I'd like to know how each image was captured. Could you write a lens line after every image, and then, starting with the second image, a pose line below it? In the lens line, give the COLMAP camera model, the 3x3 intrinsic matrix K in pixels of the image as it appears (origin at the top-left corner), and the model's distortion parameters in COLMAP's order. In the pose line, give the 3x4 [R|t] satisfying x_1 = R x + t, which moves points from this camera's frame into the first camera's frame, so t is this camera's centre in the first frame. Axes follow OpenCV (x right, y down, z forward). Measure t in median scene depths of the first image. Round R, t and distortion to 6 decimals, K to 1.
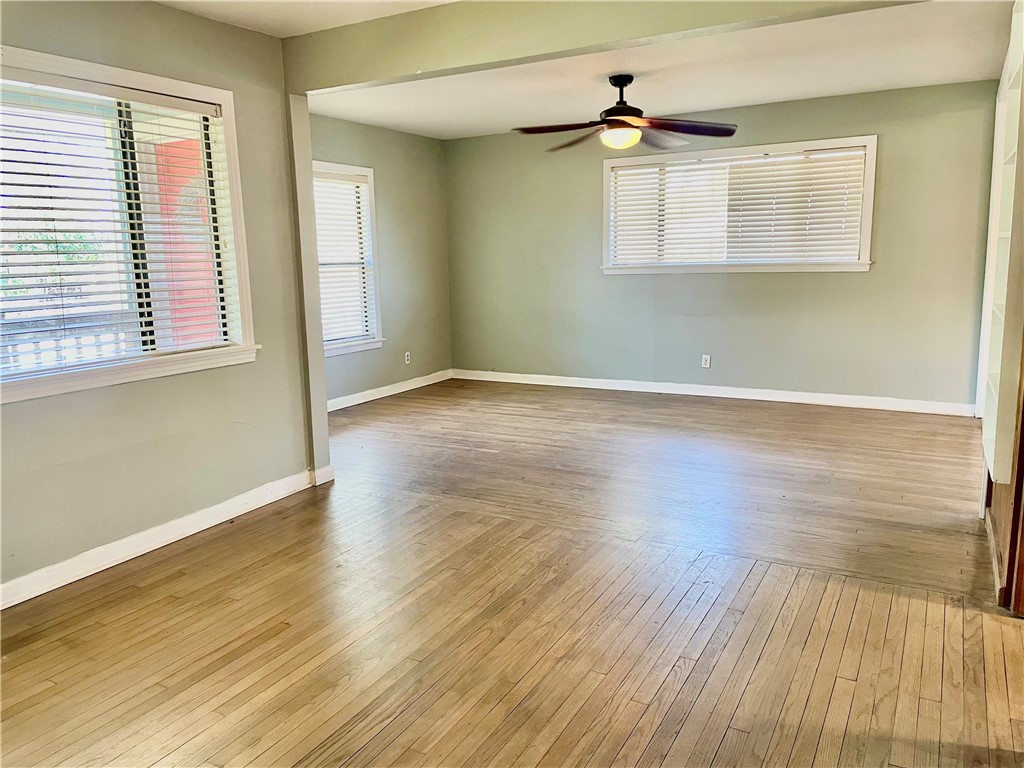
lens RADIAL K [[774.9, 0, 508.3], [0, 774.9, 385.0], [0, 0, 1]] dist [0.090986, -0.122331]
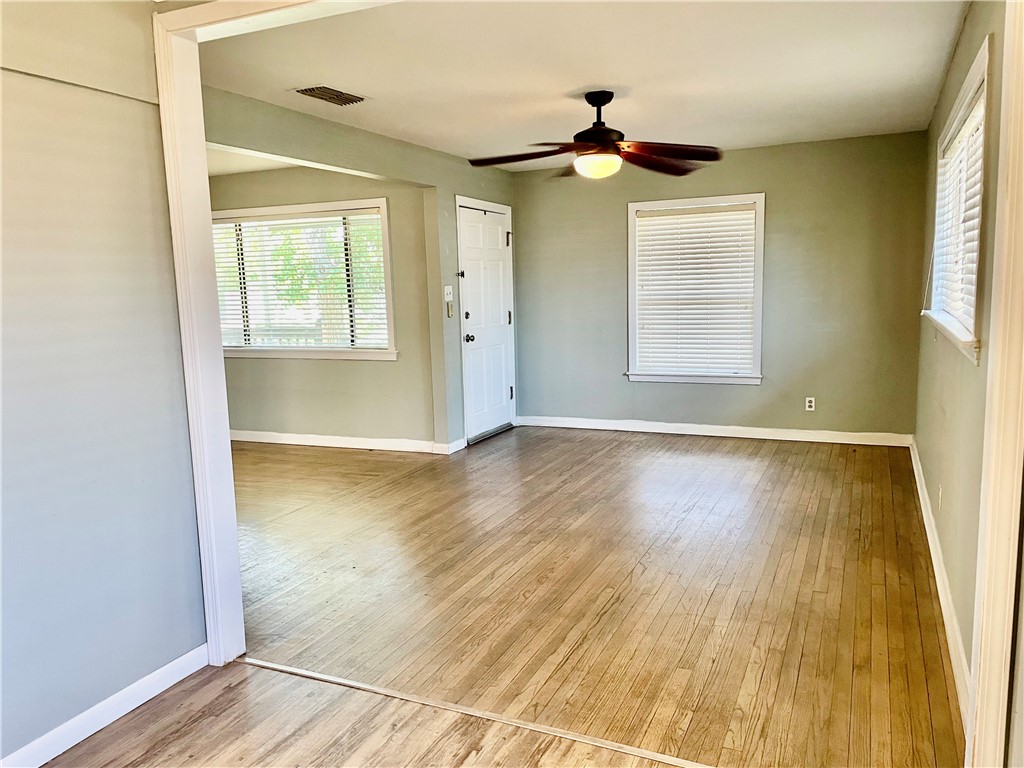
lens RADIAL K [[774.9, 0, 508.3], [0, 774.9, 385.0], [0, 0, 1]] dist [0.090986, -0.122331]
pose [[0.081571, 0.150441, -0.985248, 1.308690], [-0.146584, 0.979603, 0.137443, -0.239435], [0.985829, 0.133210, 0.101959, 1.095740]]
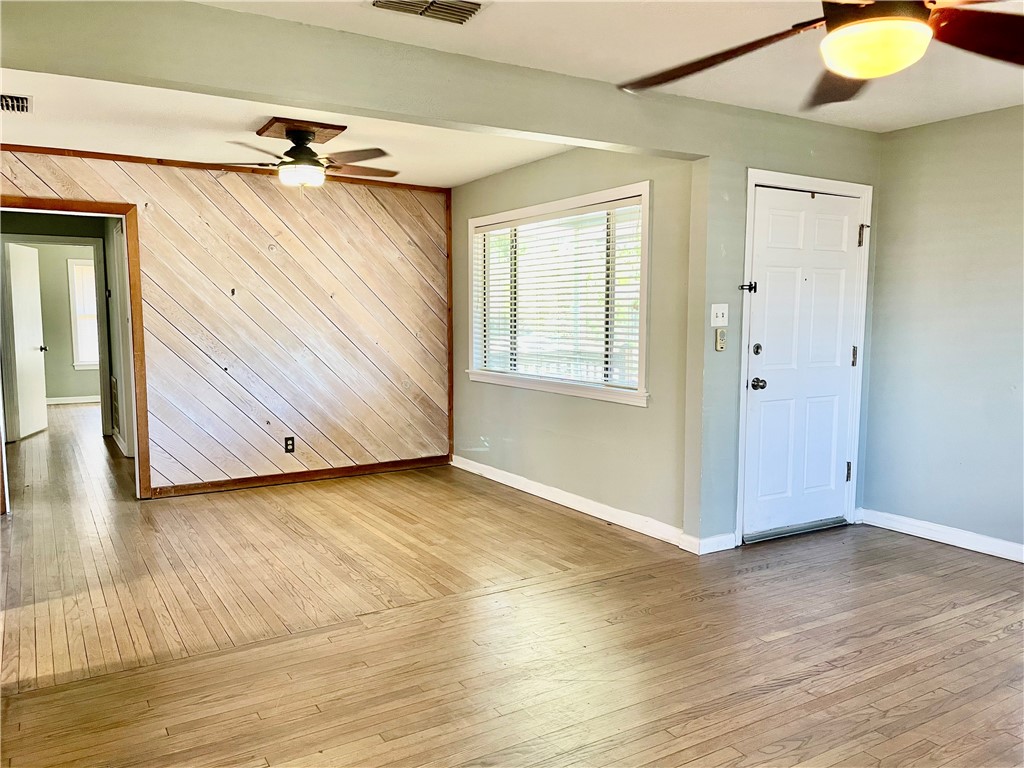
lens RADIAL K [[768.3, 0, 489.1], [0, 768.3, 387.3], [0, 0, 1]] dist [0.082188, -0.121950]
pose [[-0.504800, 0.105098, -0.856814, 0.780193], [-0.137092, 0.970204, 0.199775, -0.259295], [0.852281, 0.218309, -0.475351, 1.368566]]
